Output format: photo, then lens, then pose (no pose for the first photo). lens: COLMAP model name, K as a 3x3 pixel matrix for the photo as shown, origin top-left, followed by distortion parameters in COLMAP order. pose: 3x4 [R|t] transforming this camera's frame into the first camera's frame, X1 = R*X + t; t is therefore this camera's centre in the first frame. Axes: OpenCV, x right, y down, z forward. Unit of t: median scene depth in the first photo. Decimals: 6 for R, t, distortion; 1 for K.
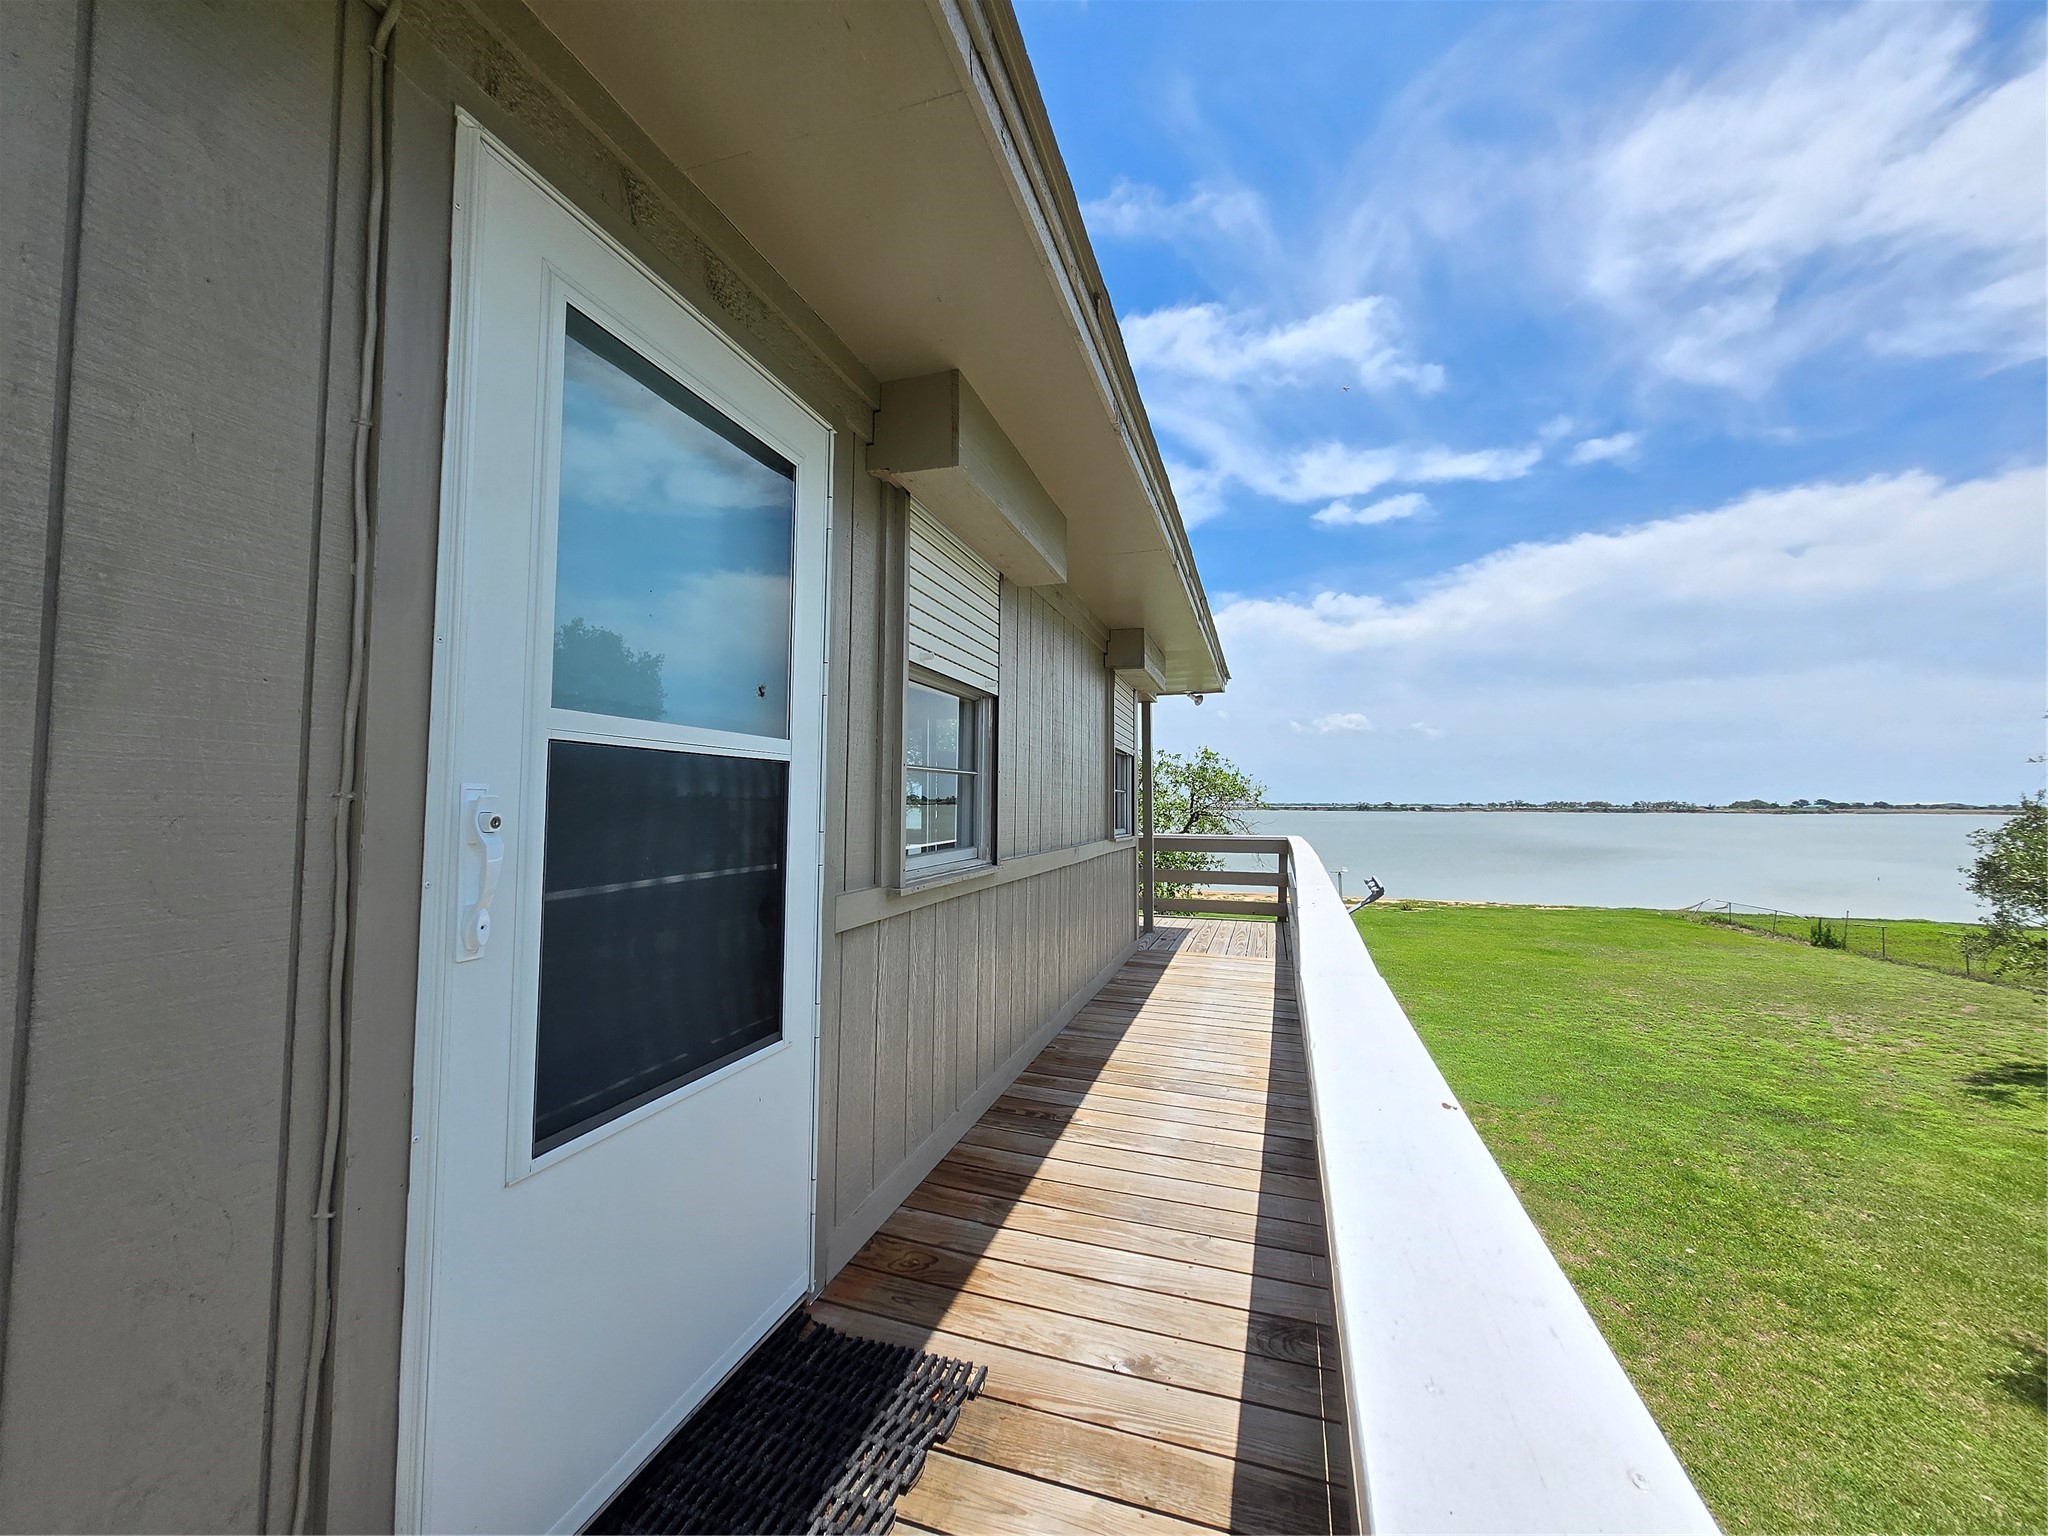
lens RADIAL K [[778.6, 0, 997.0], [0, 778.6, 762.7], [0, 0, 1]] dist [-0.000542, -0.000046]
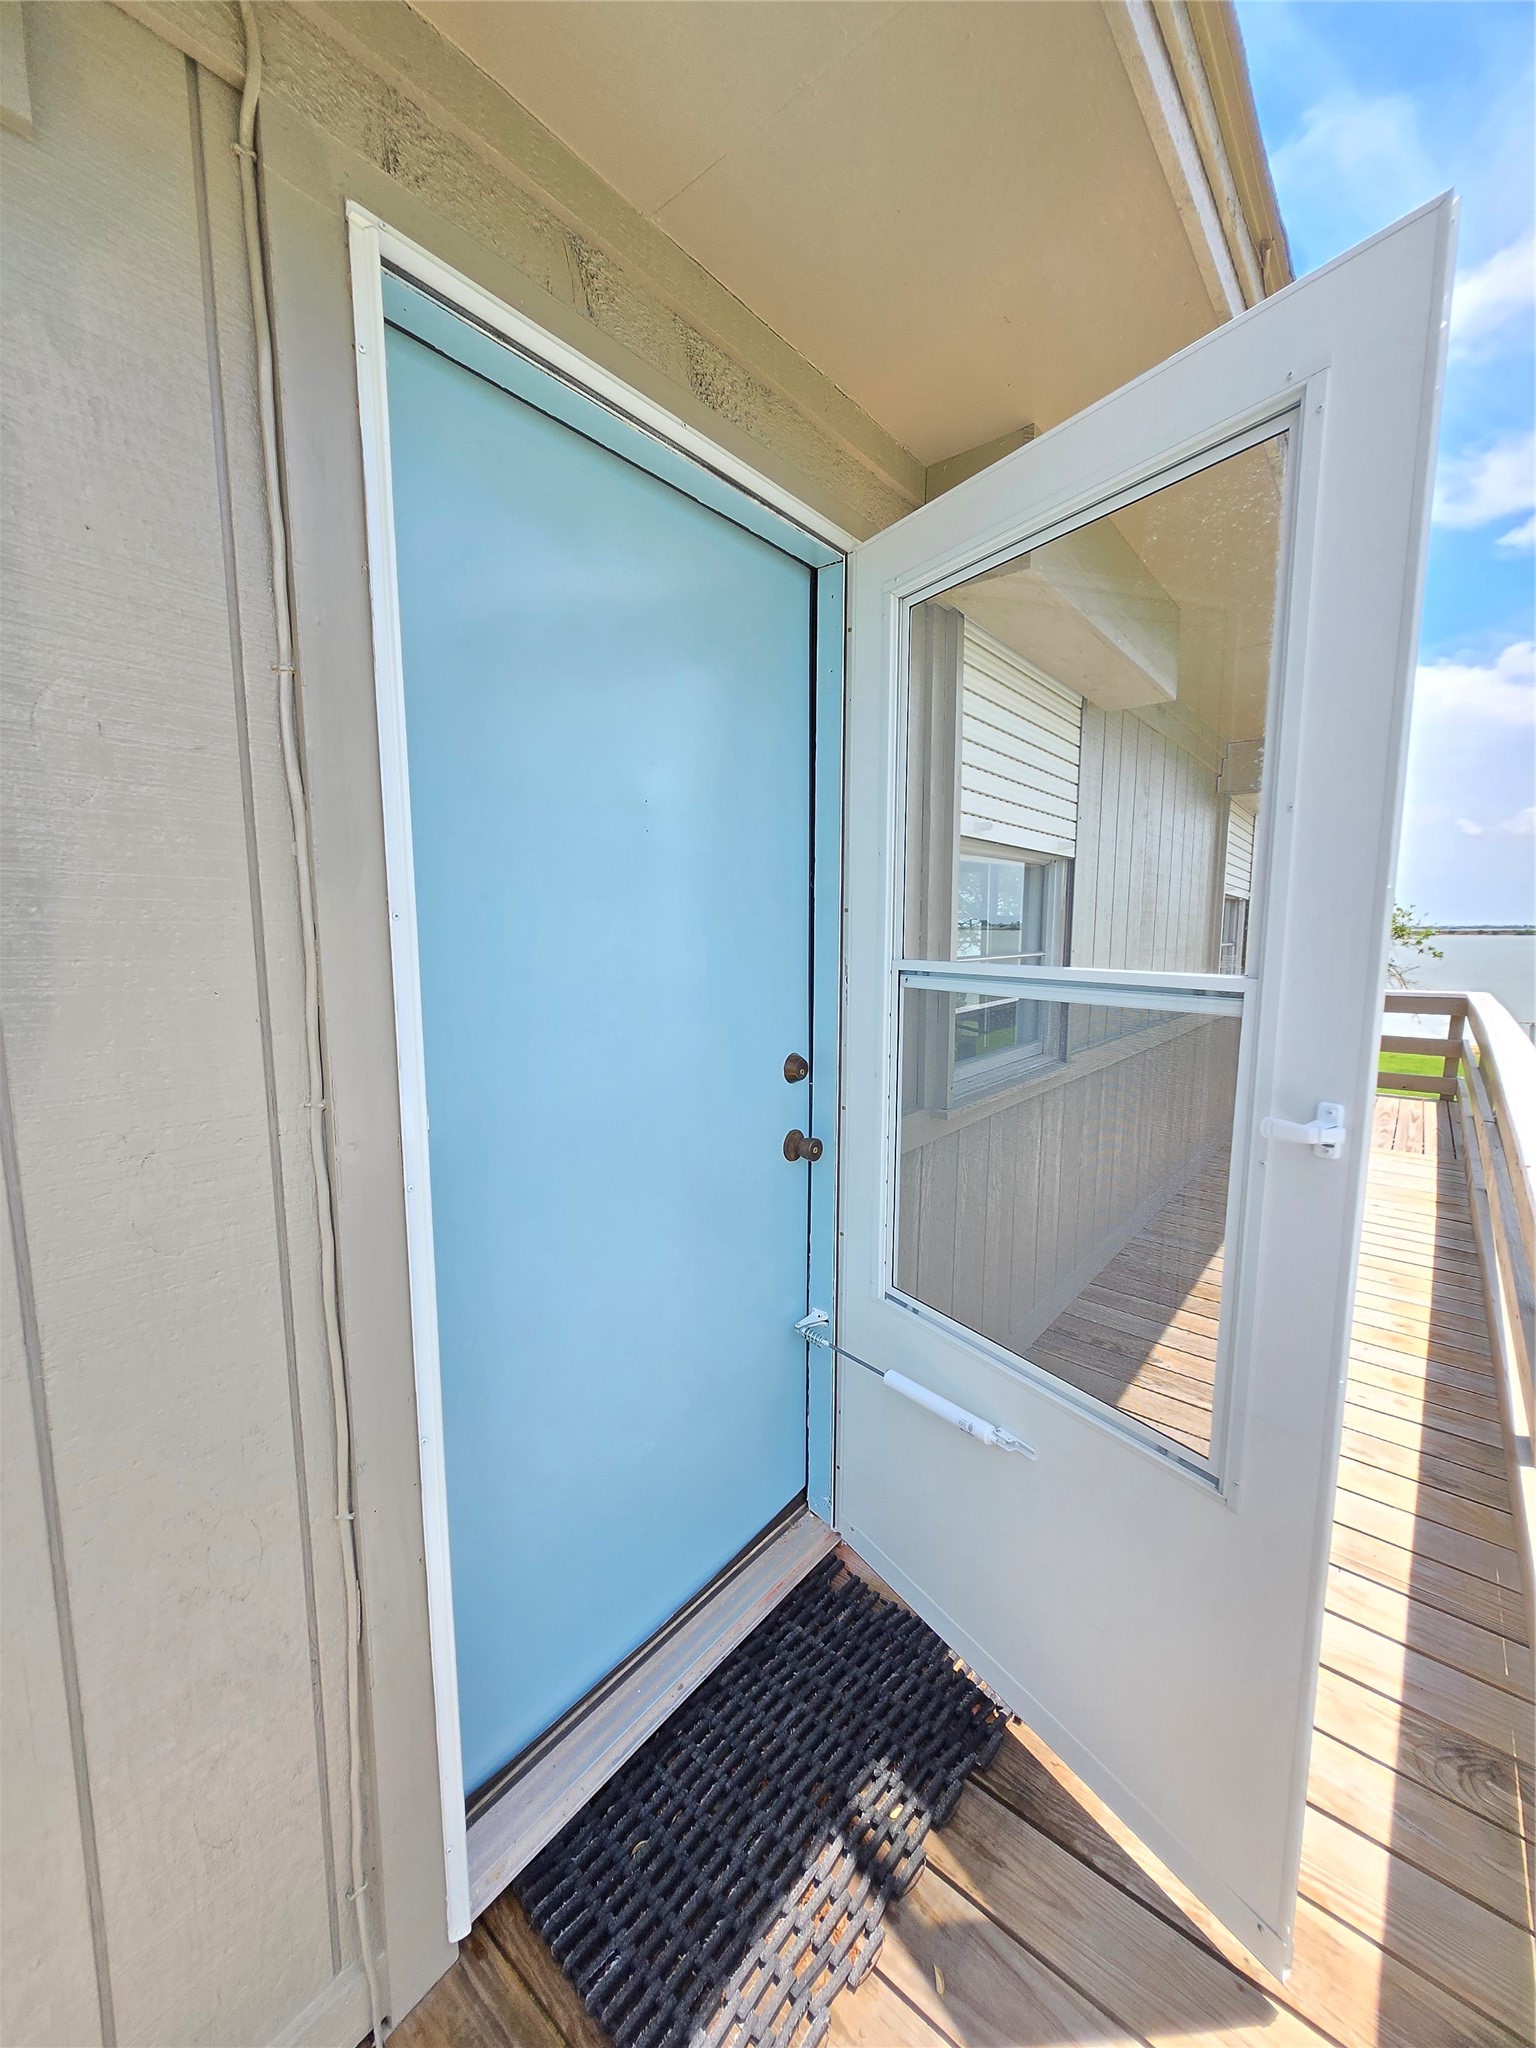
lens RADIAL K [[778.6, 0, 769.3], [0, 778.6, 1025.1], [0, 0, 1]] dist [-0.000542, -0.000046]
pose [[0.935495, 0.030881, -0.351987, -0.006754], [0.029497, 0.985871, 0.164888, -0.075223], [0.352106, -0.164635, 0.921367, 0.144066]]
